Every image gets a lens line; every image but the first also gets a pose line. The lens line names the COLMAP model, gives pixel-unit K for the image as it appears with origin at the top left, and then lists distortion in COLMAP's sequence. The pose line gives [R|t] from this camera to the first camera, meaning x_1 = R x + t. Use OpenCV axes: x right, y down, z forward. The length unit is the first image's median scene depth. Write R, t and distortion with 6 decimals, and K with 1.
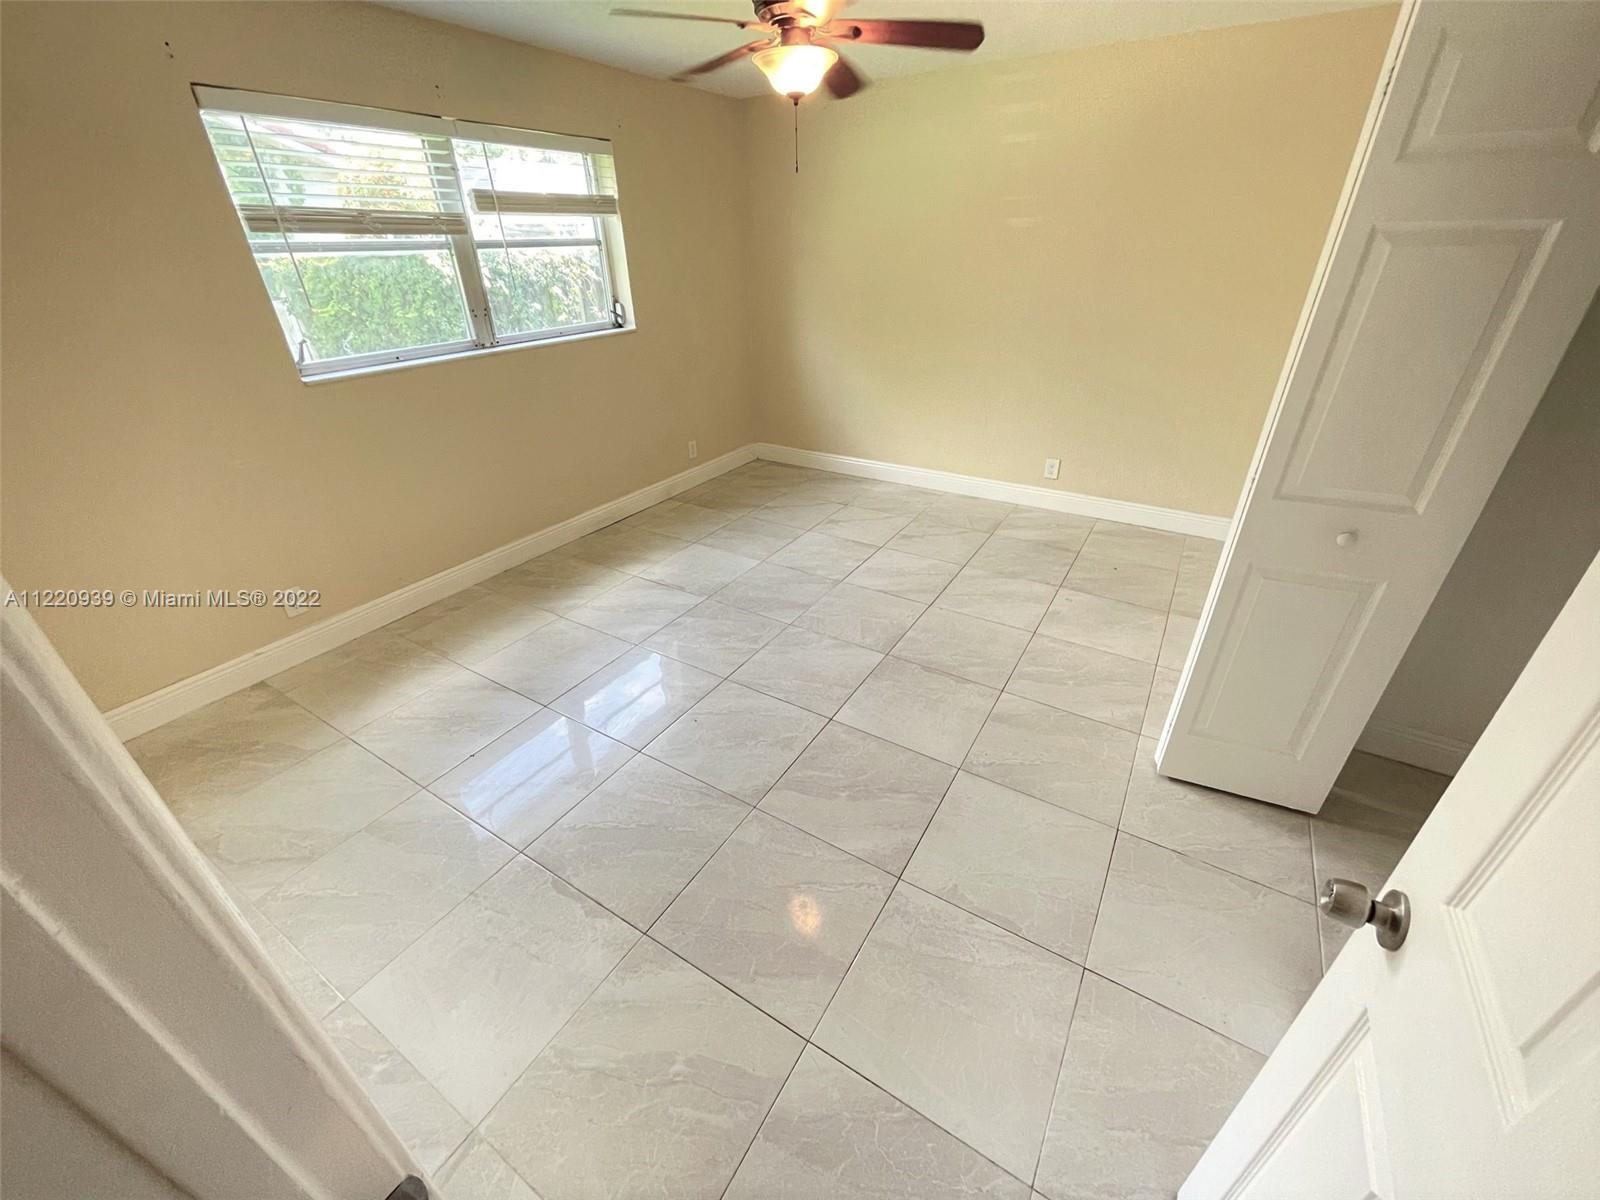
lens RADIAL K [[638.2, 0, 804.9], [0, 638.2, 607.8], [0, 0, 1]] dist [-0.000087, 0.000089]
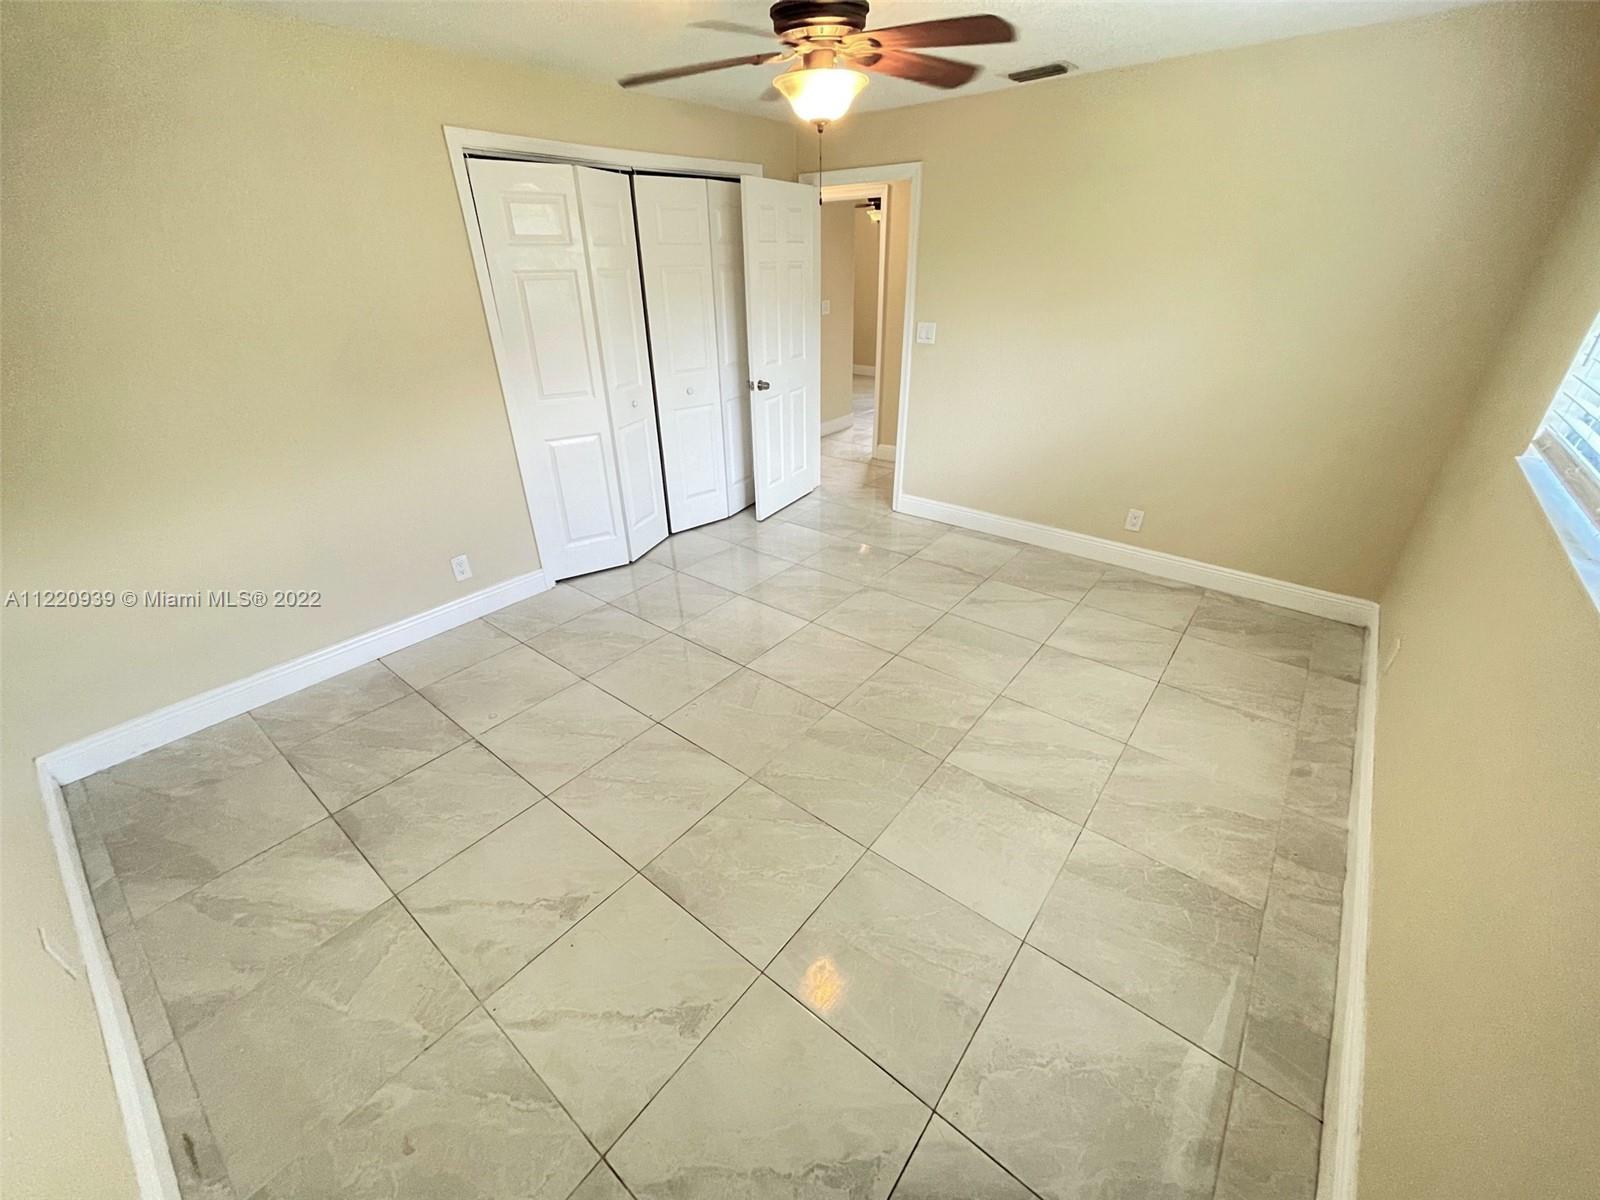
lens RADIAL K [[638.2, 0, 798.8], [0, 638.2, 600.1], [0, 0, 1]] dist [-0.000087, 0.000089]
pose [[-0.990768, -0.031433, 0.131873, -0.074289], [0.095592, 0.527772, 0.843990, -0.686441], [-0.096128, 0.848804, -0.519895, 1.154496]]
